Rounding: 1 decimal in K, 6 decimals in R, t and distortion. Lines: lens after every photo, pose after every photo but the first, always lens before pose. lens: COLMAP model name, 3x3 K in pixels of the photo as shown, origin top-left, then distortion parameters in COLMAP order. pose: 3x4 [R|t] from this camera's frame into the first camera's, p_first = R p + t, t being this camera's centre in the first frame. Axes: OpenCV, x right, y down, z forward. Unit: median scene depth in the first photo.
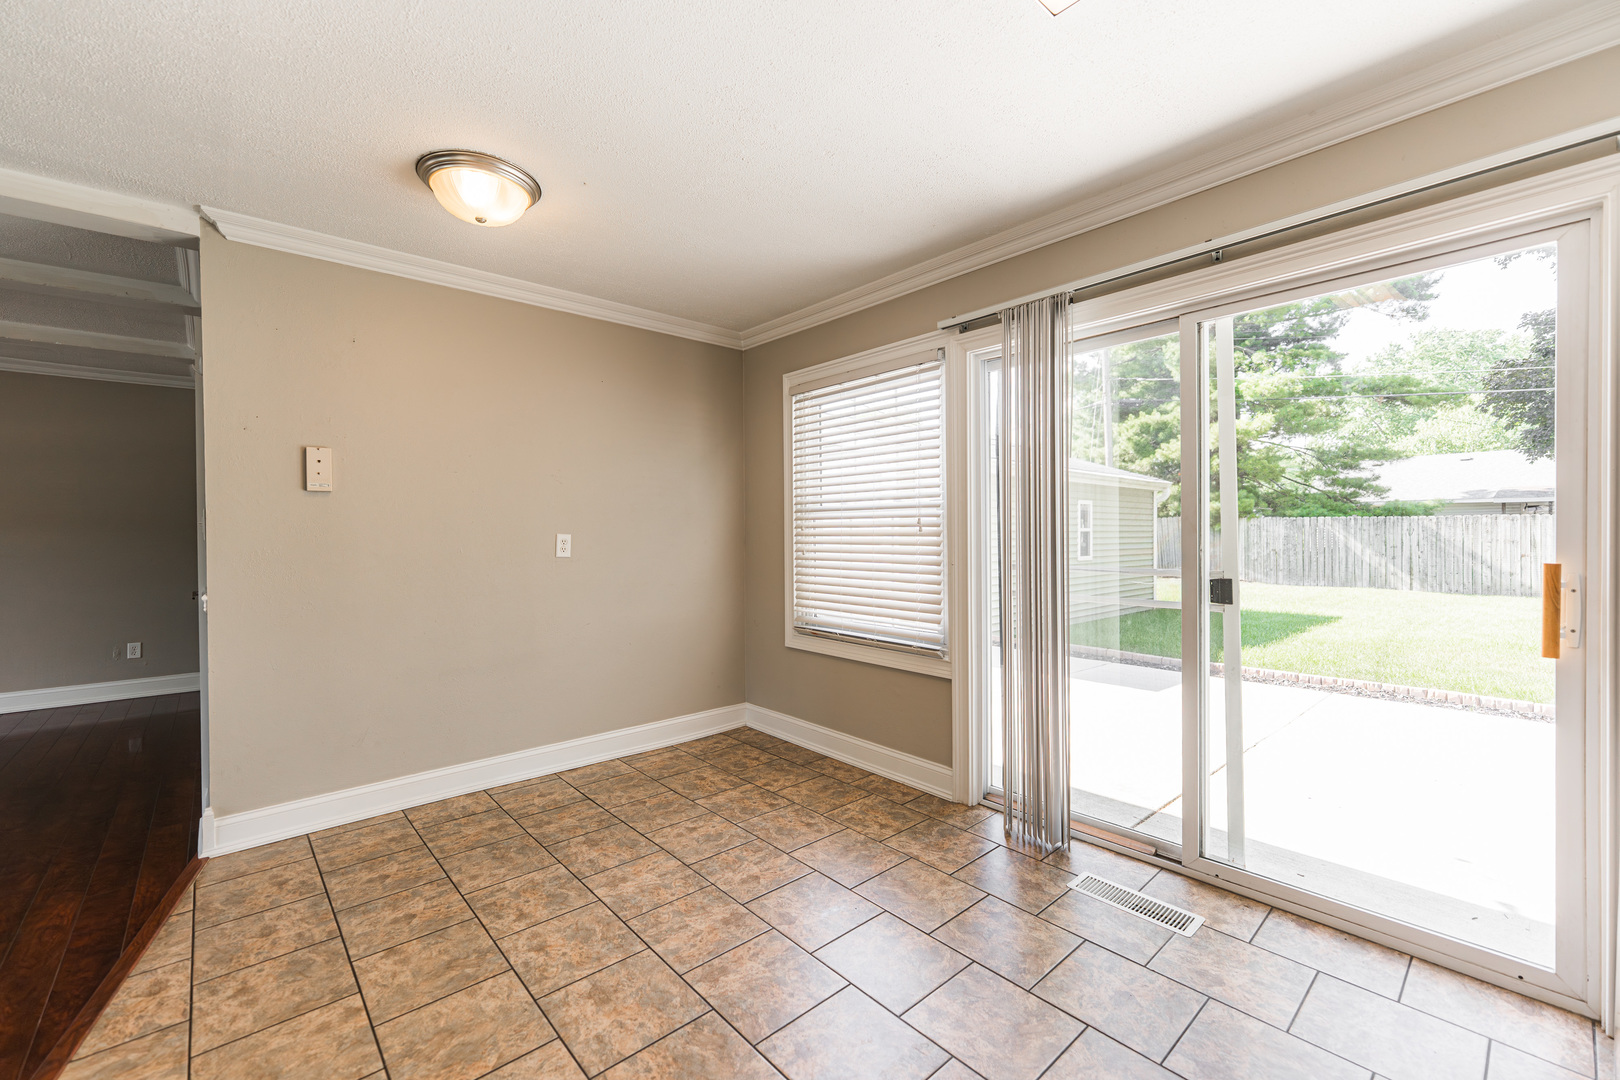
lens RADIAL K [[665.9, 0, 803.2], [0, 665.9, 542.8], [0, 0, 1]] dist [-0.001787, 0.001050]
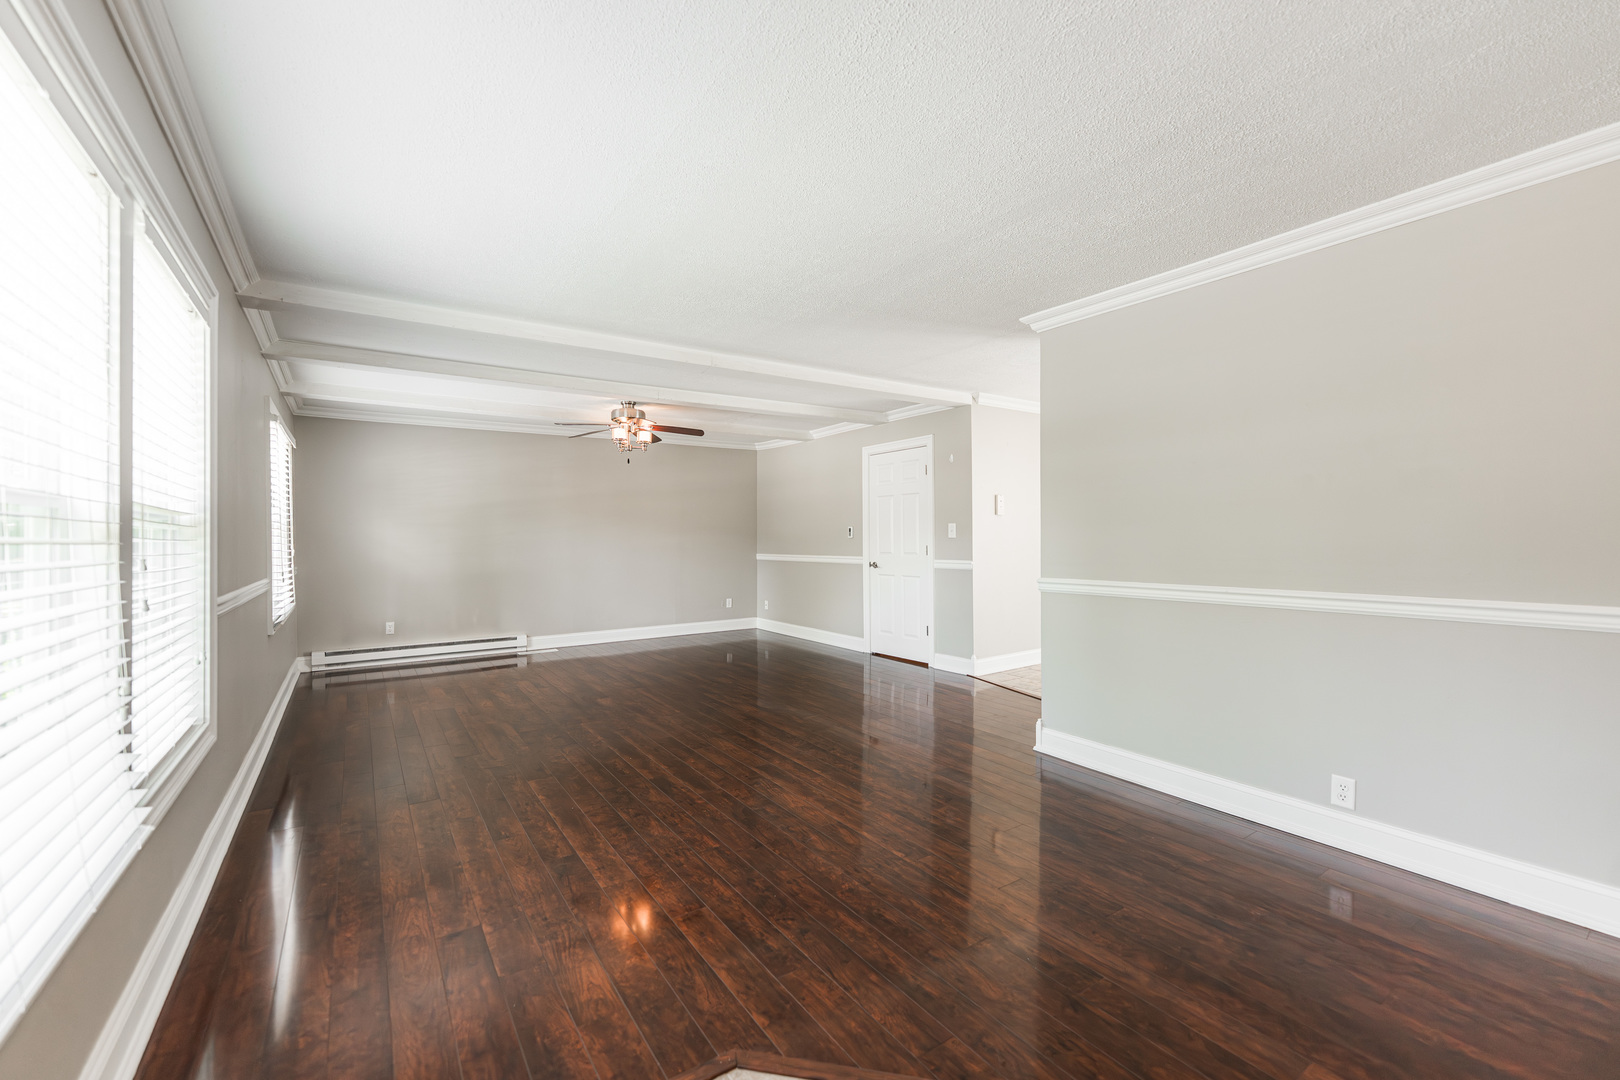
lens RADIAL K [[665.9, 0, 814.1], [0, 665.9, 540.8], [0, 0, 1]] dist [-0.001787, 0.001050]
pose [[0.993722, 0.001017, -0.111871, -0.780678], [-0.001614, 0.999985, -0.005243, 0.014117], [0.111864, 0.005391, 0.993709, -0.875772]]
